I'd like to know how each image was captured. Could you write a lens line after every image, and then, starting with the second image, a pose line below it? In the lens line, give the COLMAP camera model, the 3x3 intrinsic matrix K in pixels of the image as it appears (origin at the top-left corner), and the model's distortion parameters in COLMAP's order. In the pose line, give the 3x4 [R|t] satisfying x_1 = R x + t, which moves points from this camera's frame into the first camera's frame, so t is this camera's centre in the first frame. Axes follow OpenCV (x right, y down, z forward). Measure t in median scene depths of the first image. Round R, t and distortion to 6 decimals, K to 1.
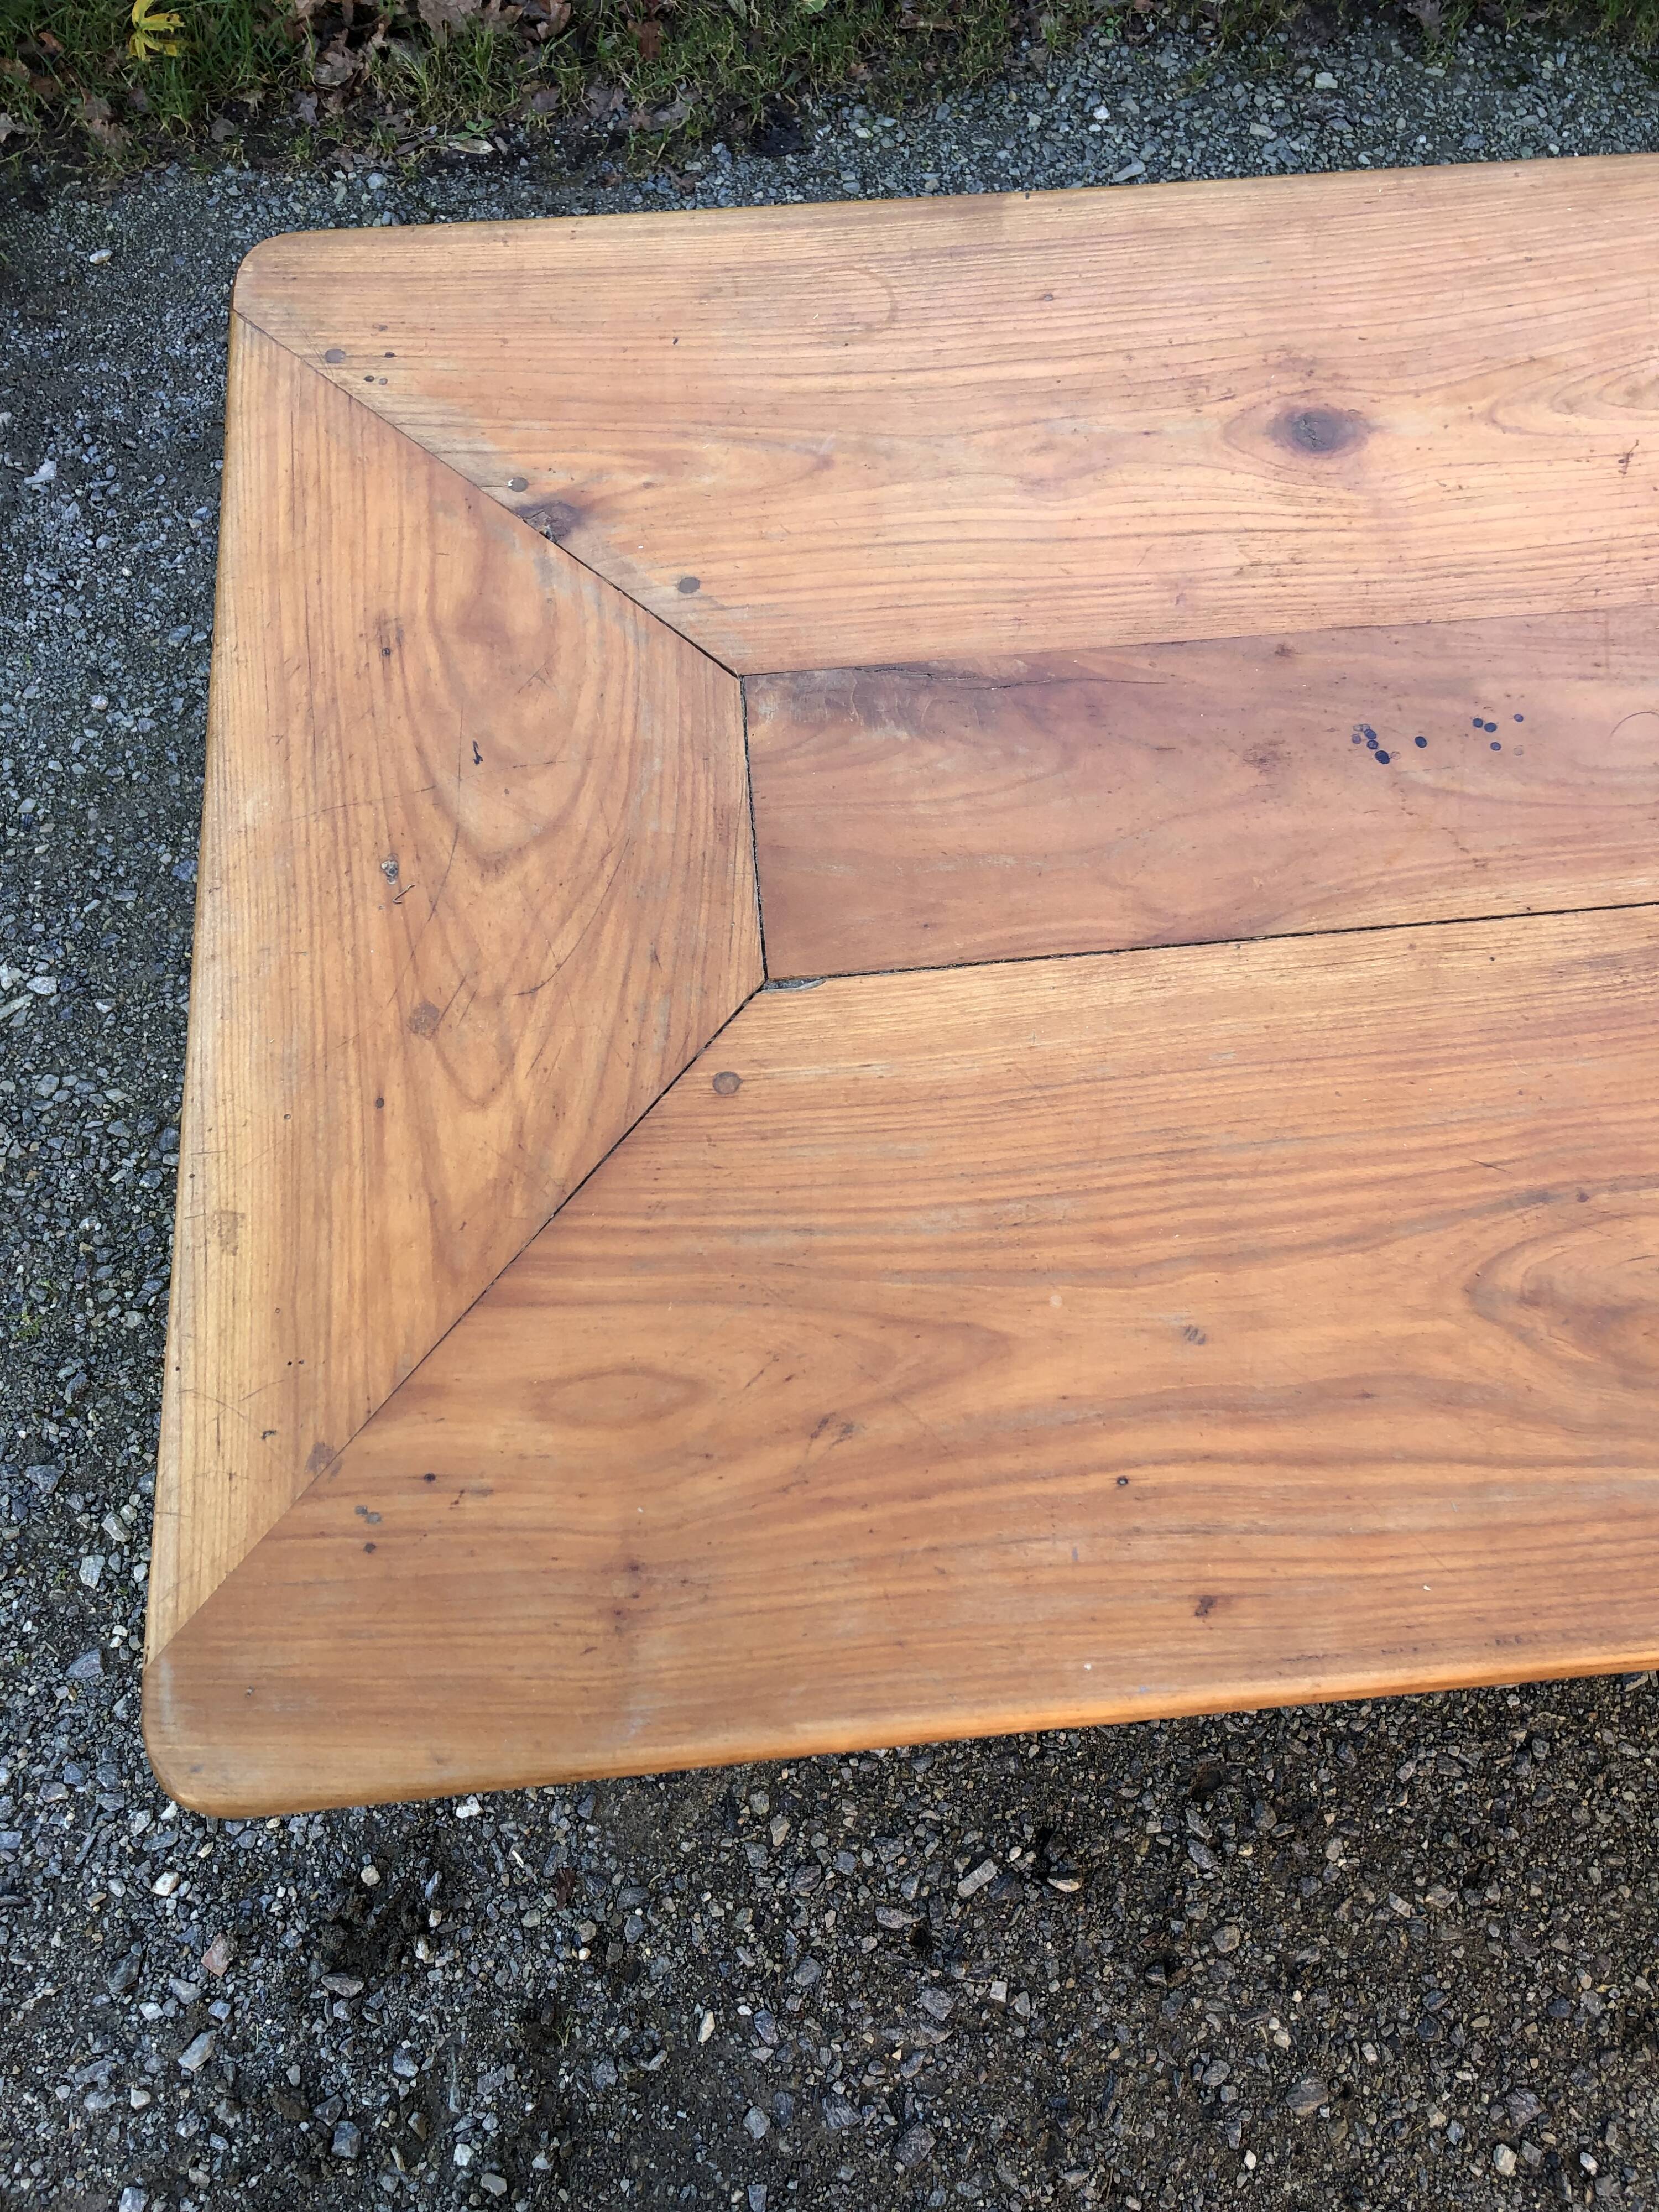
lens RADIAL K [[1676.8, 0, 811.6], [0, 1676.8, 1127.1], [0, 0, 1]] dist [0.046834, -0.043251]
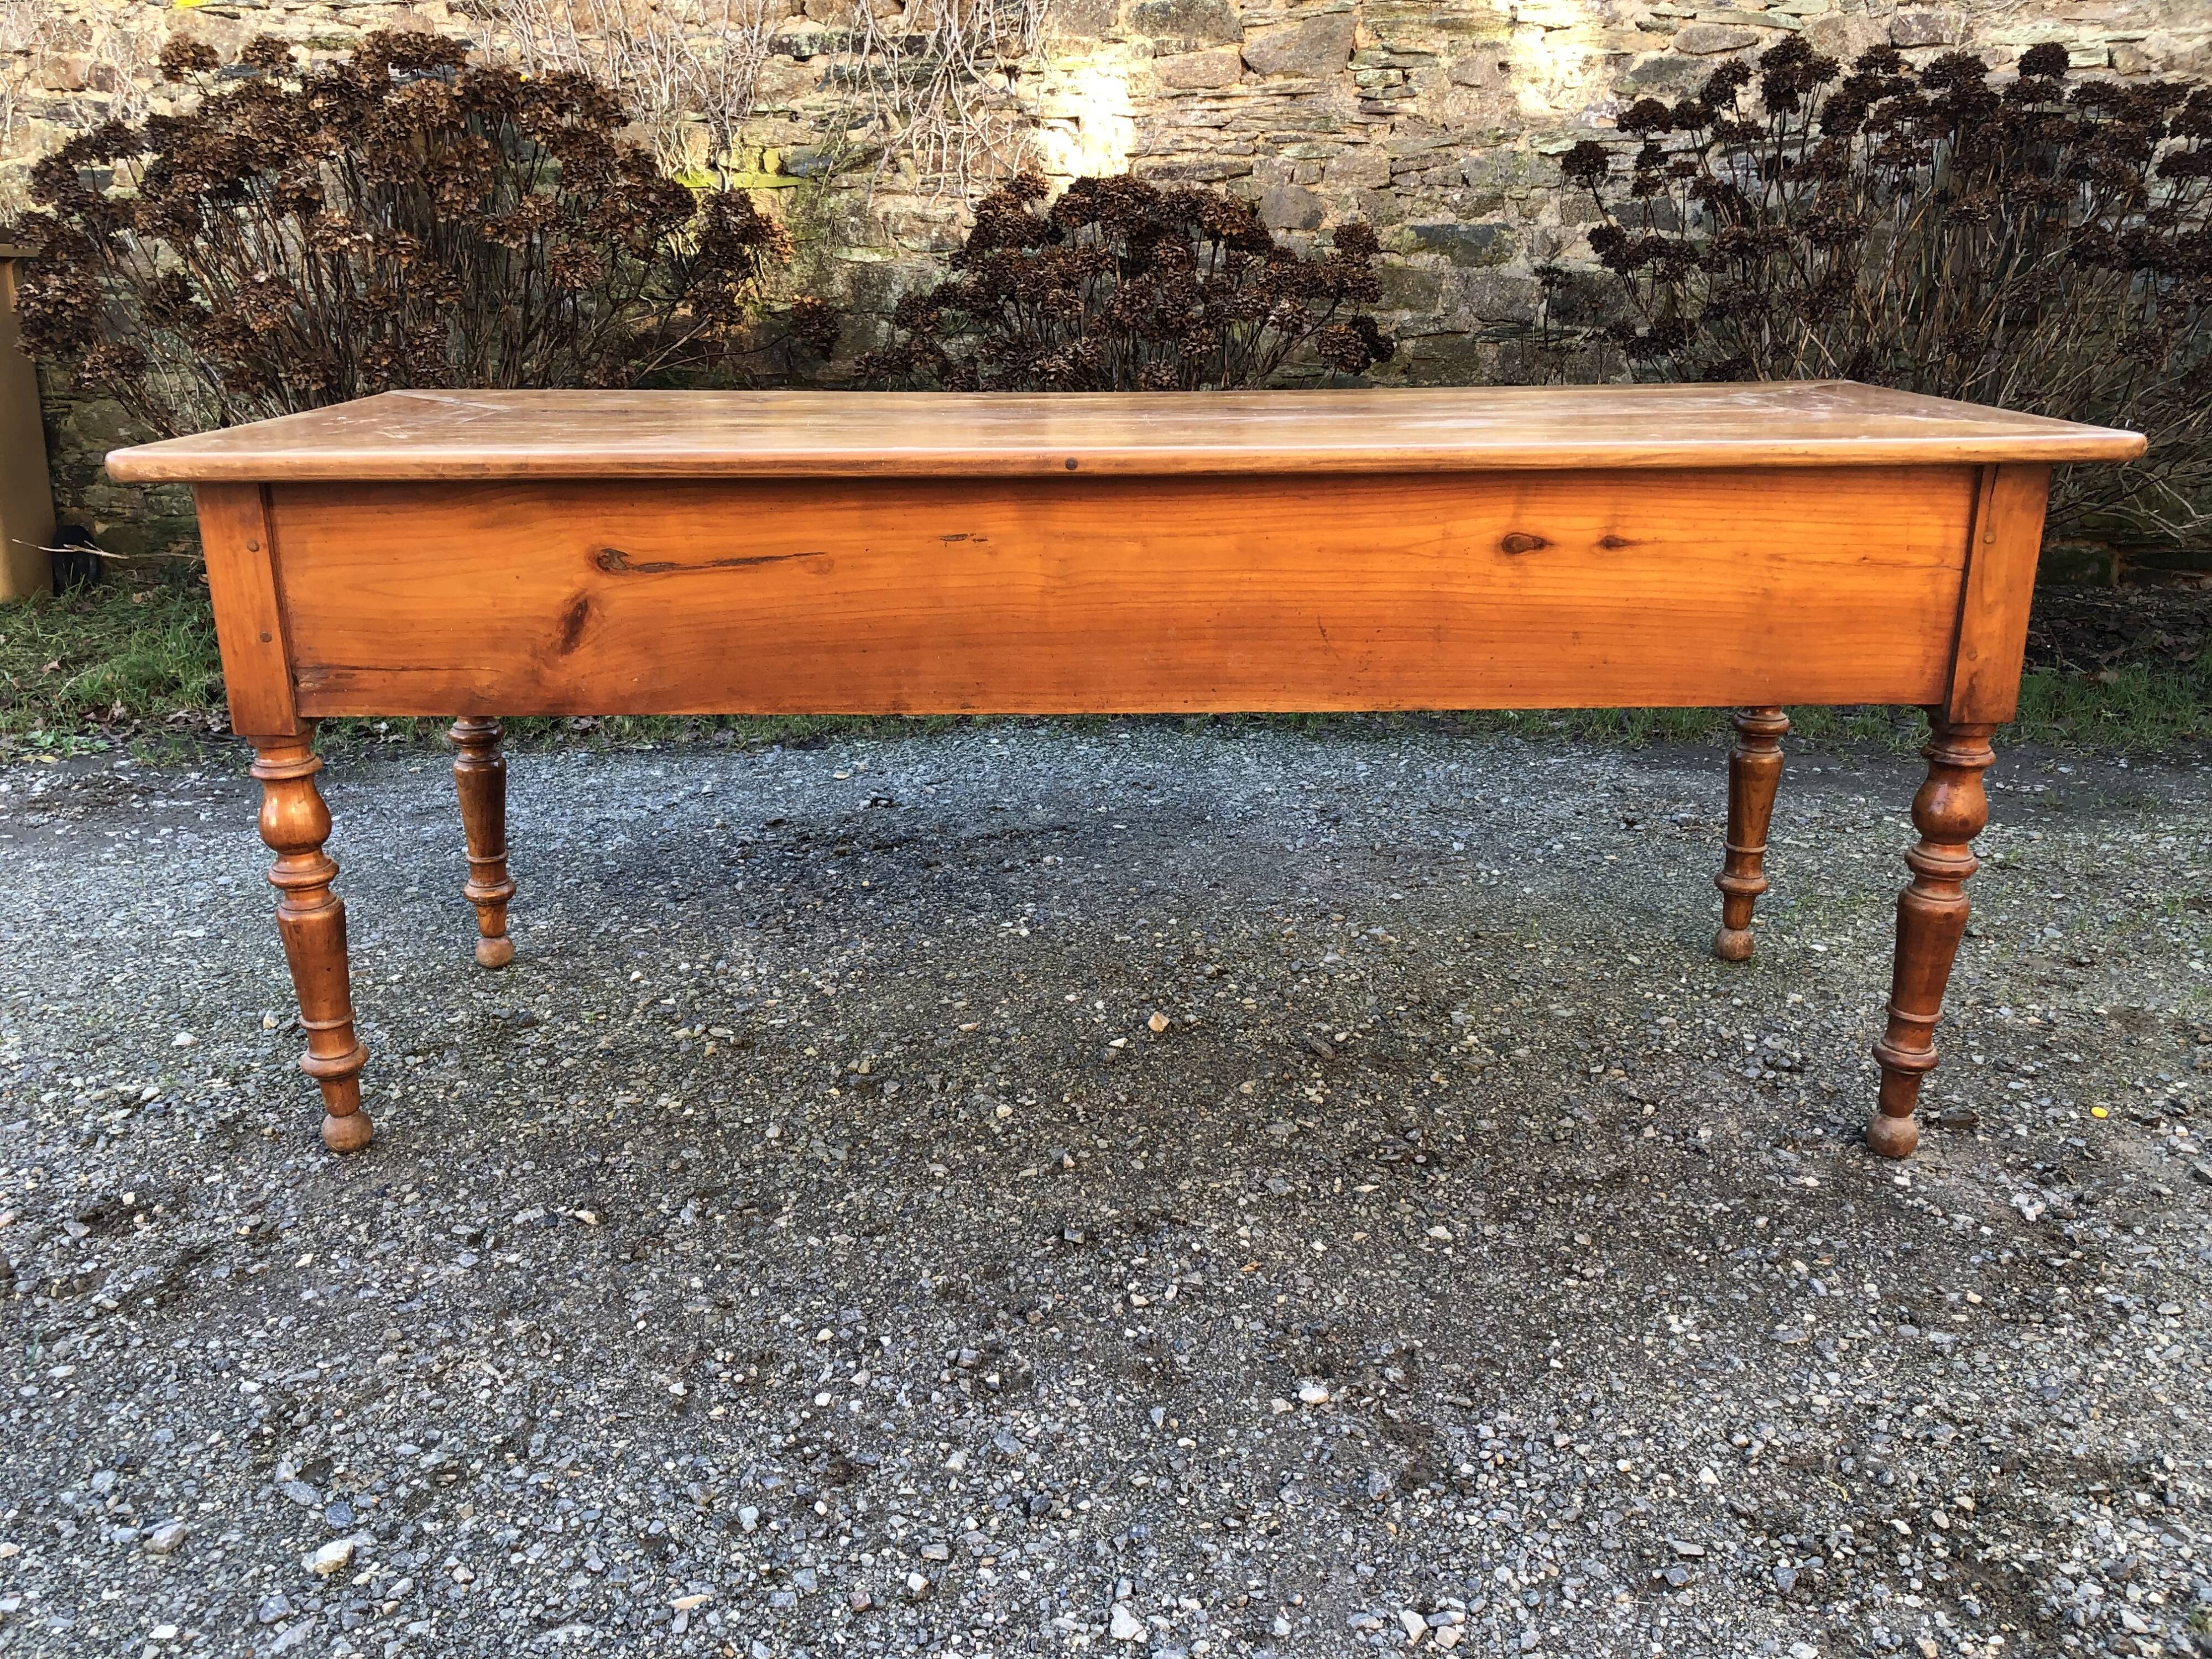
lens RADIAL K [[1805.4, 0, 1085.9], [0, 1805.4, 808.4], [0, 0, 1]] dist [0.016453, -0.002948]
pose [[0.994499, 0.020022, -0.102815, 0.712569], [-0.091421, 0.645010, -0.758686, 1.332488], [0.051127, 0.763912, 0.643292, -0.225277]]
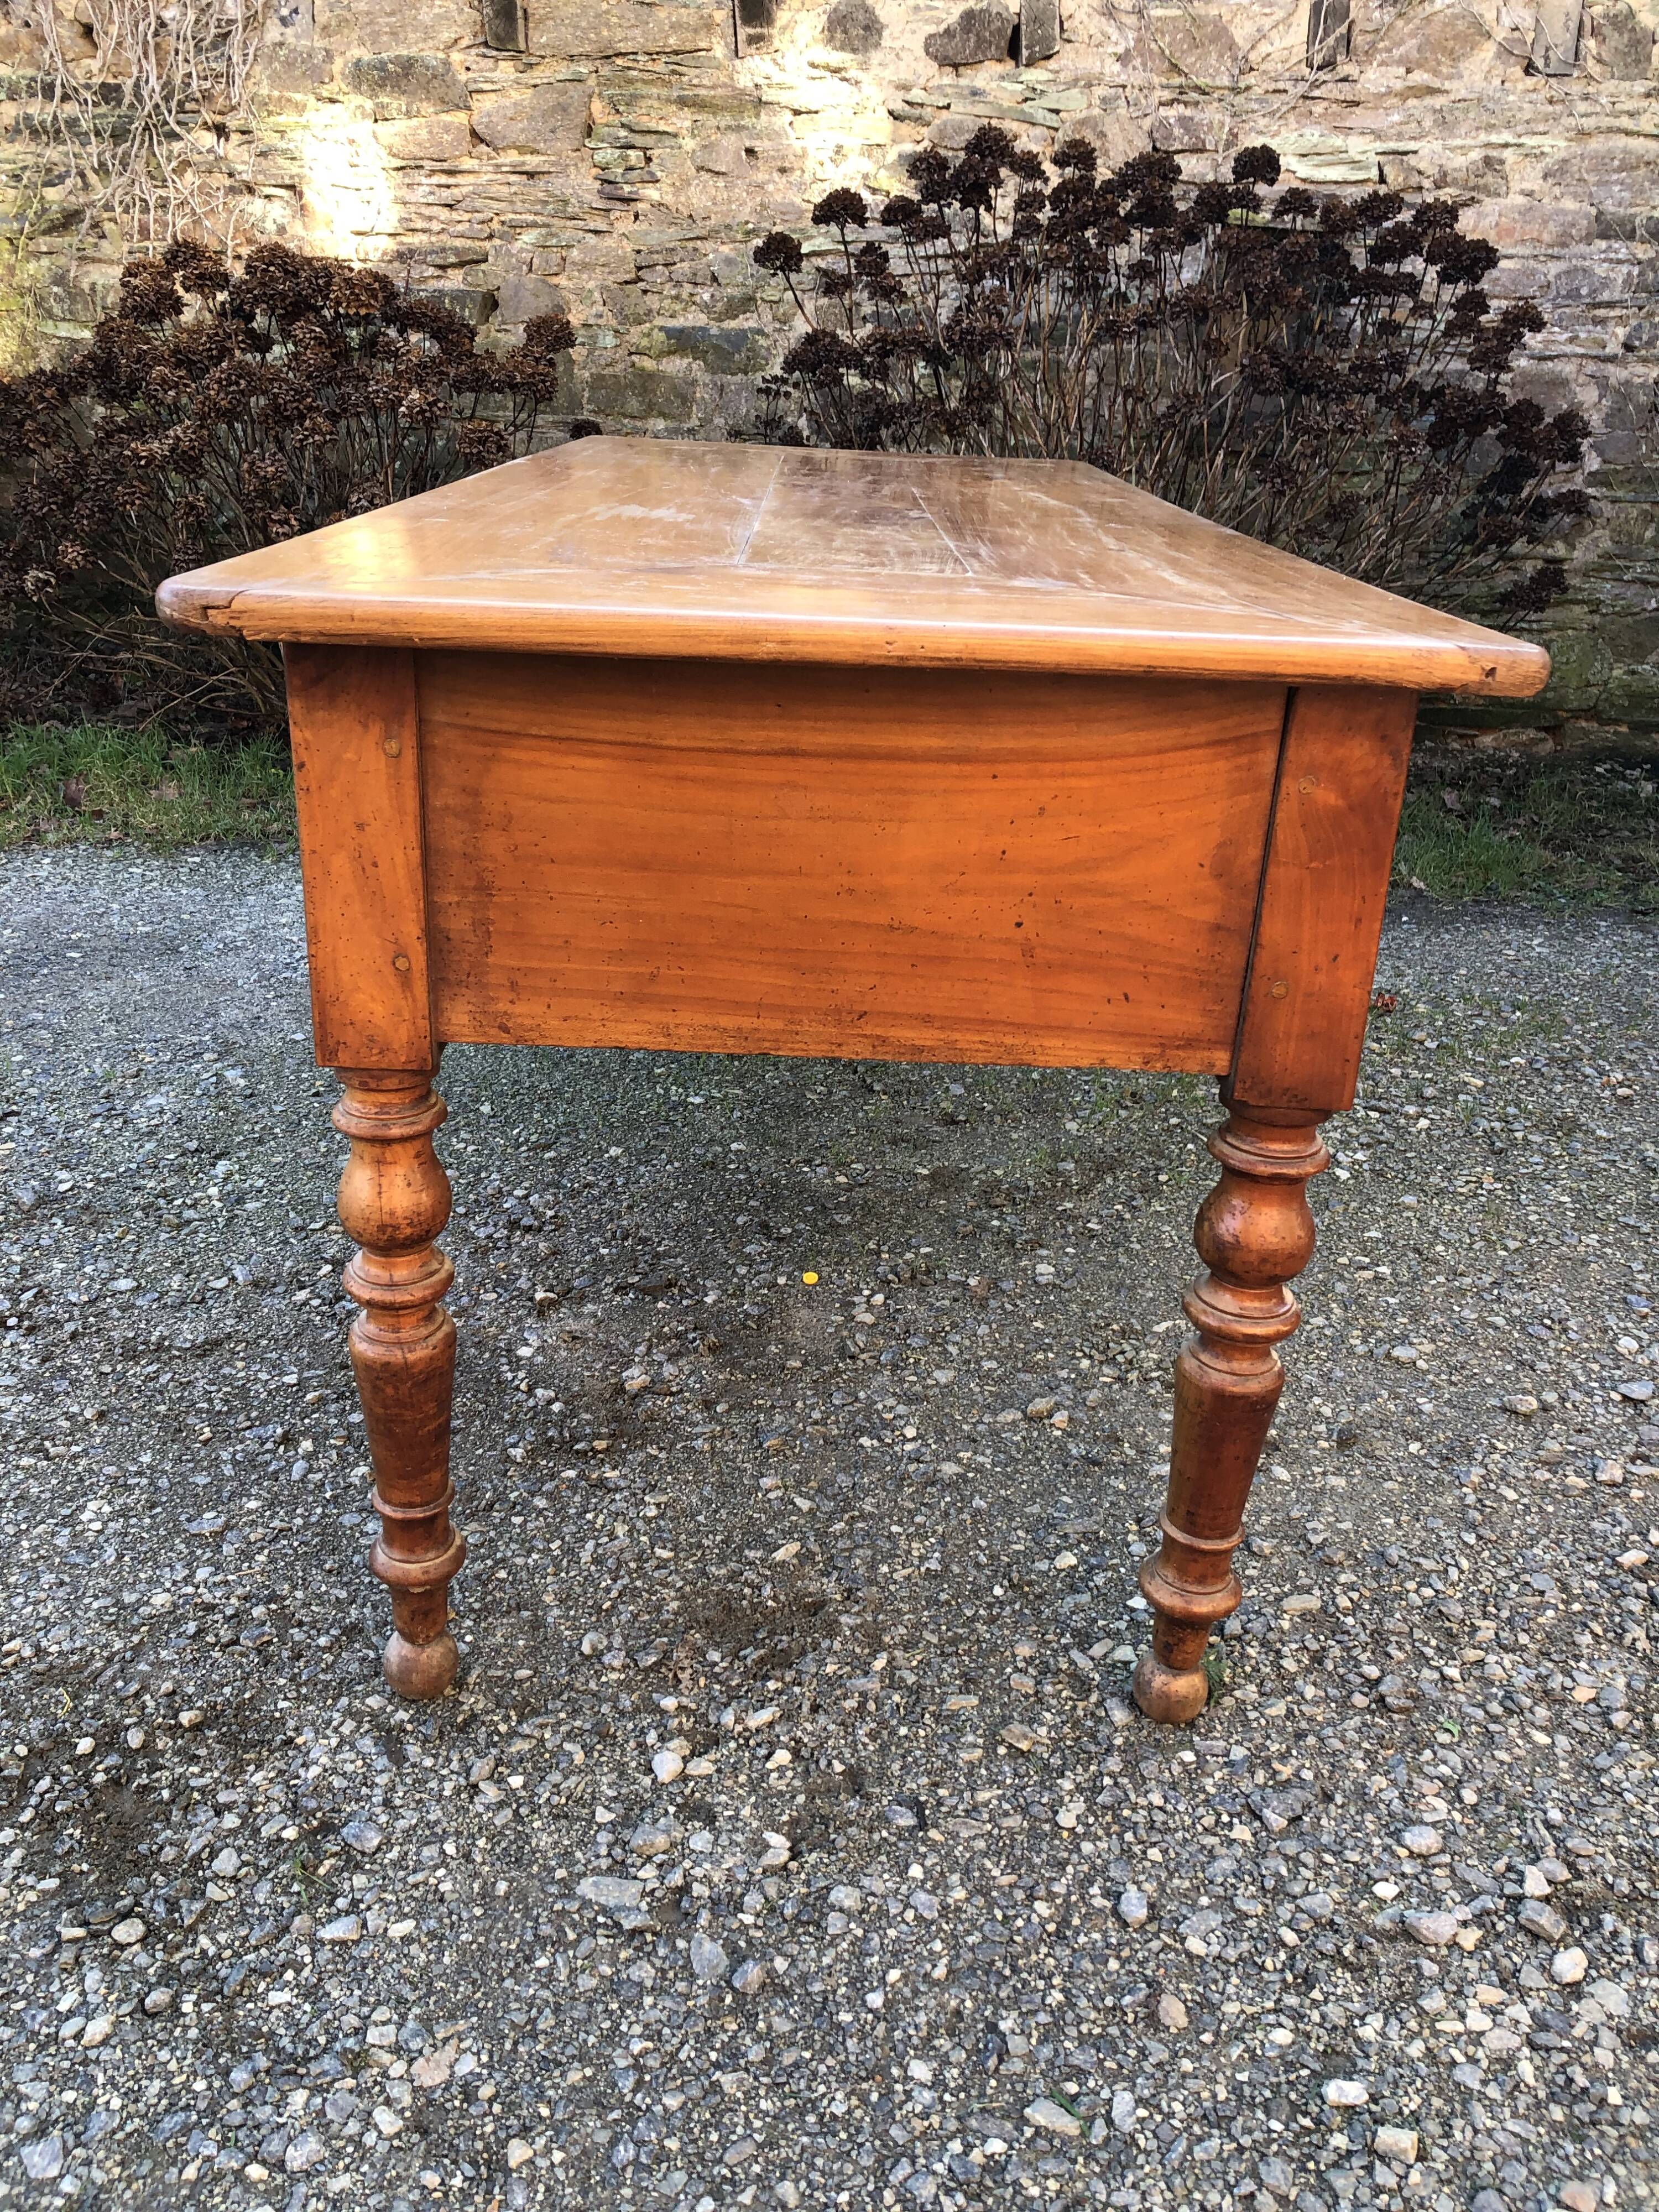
lens RADIAL K [[1805.4, 0, 832.4], [0, 1805.4, 1088.6], [0, 0, 1]] dist [0.016453, -0.002948]
pose [[0.997800, 0.048471, -0.045232, 1.560272], [-0.066213, 0.694264, -0.716668, 1.144508], [-0.003335, 0.718086, 0.695946, -0.072401]]
